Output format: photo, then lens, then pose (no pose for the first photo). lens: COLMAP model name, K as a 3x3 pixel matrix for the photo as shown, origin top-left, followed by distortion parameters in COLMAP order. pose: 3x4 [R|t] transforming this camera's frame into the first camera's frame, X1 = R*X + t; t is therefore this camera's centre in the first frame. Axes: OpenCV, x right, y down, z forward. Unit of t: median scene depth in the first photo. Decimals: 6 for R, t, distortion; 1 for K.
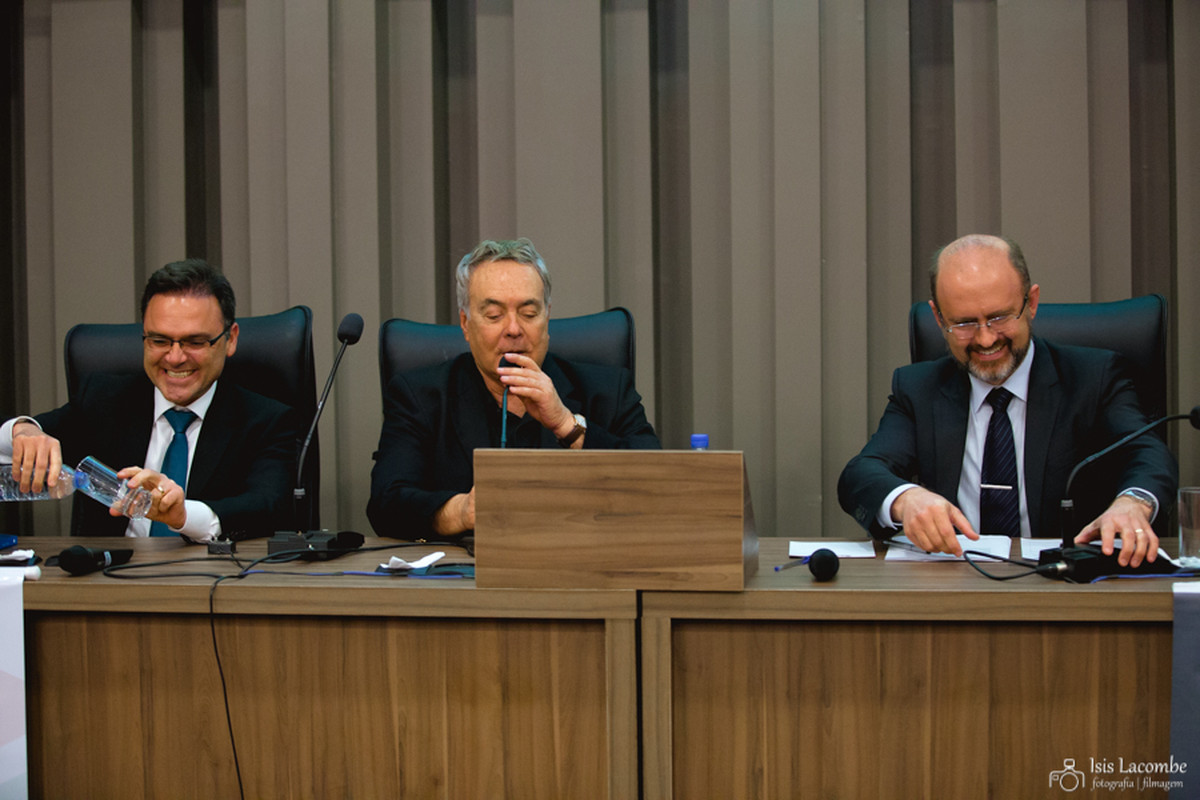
lens RADIAL K [[2551.5, 0, 600.0], [0, 2551.5, 400.0], [0, 0, 1]] dist [-0.212069, -0.419566]
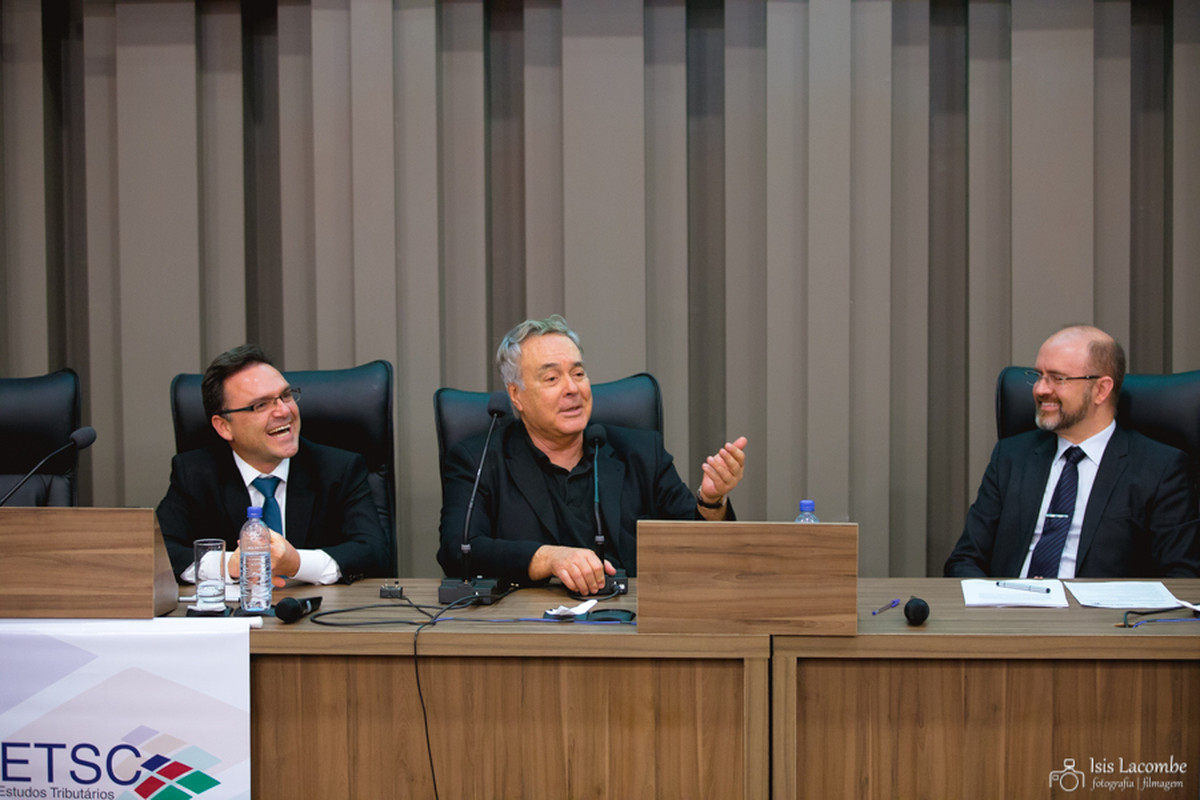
lens RADIAL K [[3068.9, 0, 600.0], [0, 3068.9, 400.0], [0, 0, 1]] dist [-0.139562, -0.018825]
pose [[0.997488, -0.002047, 0.070811, -0.170167], [-0.000713, 0.999242, 0.038934, -0.095348], [-0.070837, -0.038886, 0.996730, -0.461826]]
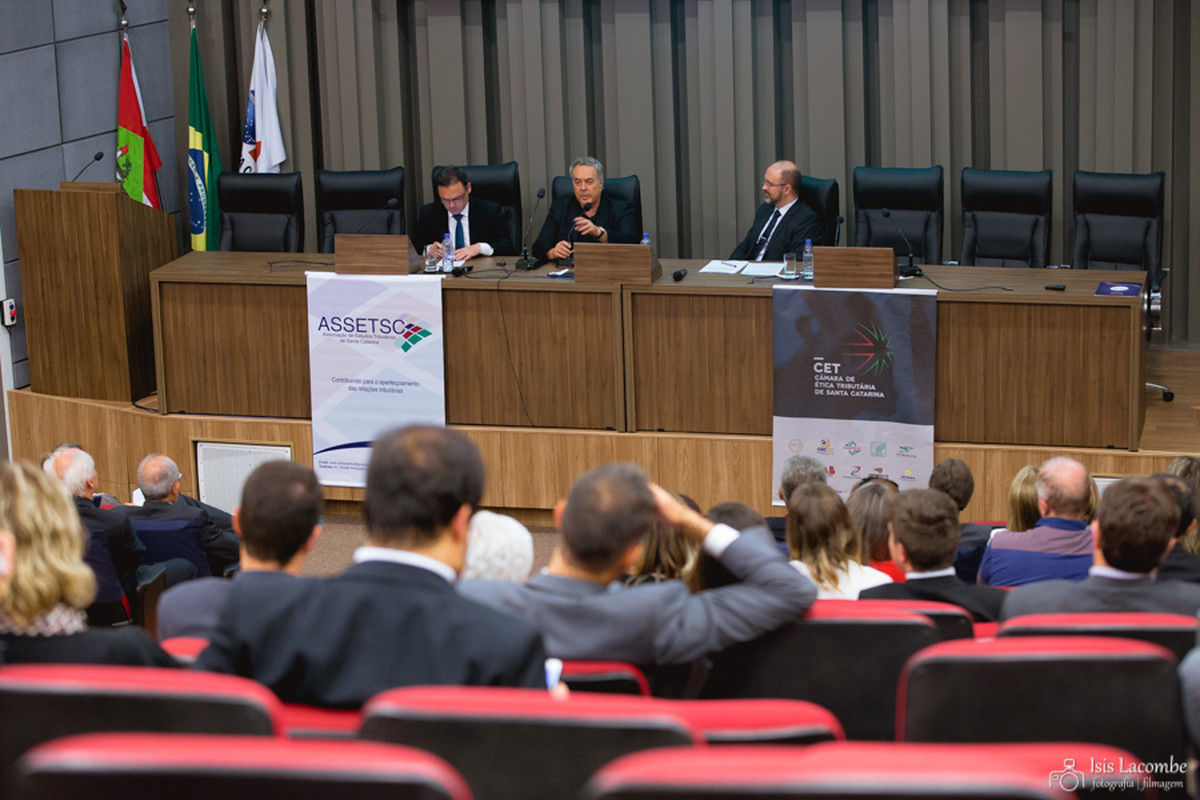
lens RADIAL K [[2985.4, 0, 600.0], [0, 2985.4, 400.0], [0, 0, 1]] dist [-0.034919, -0.001561]
pose [[0.992733, 0.009685, -0.119945, 0.465249], [0.012753, 0.982675, 0.184897, -0.510411], [0.119658, -0.185083, 0.975411, -2.924127]]
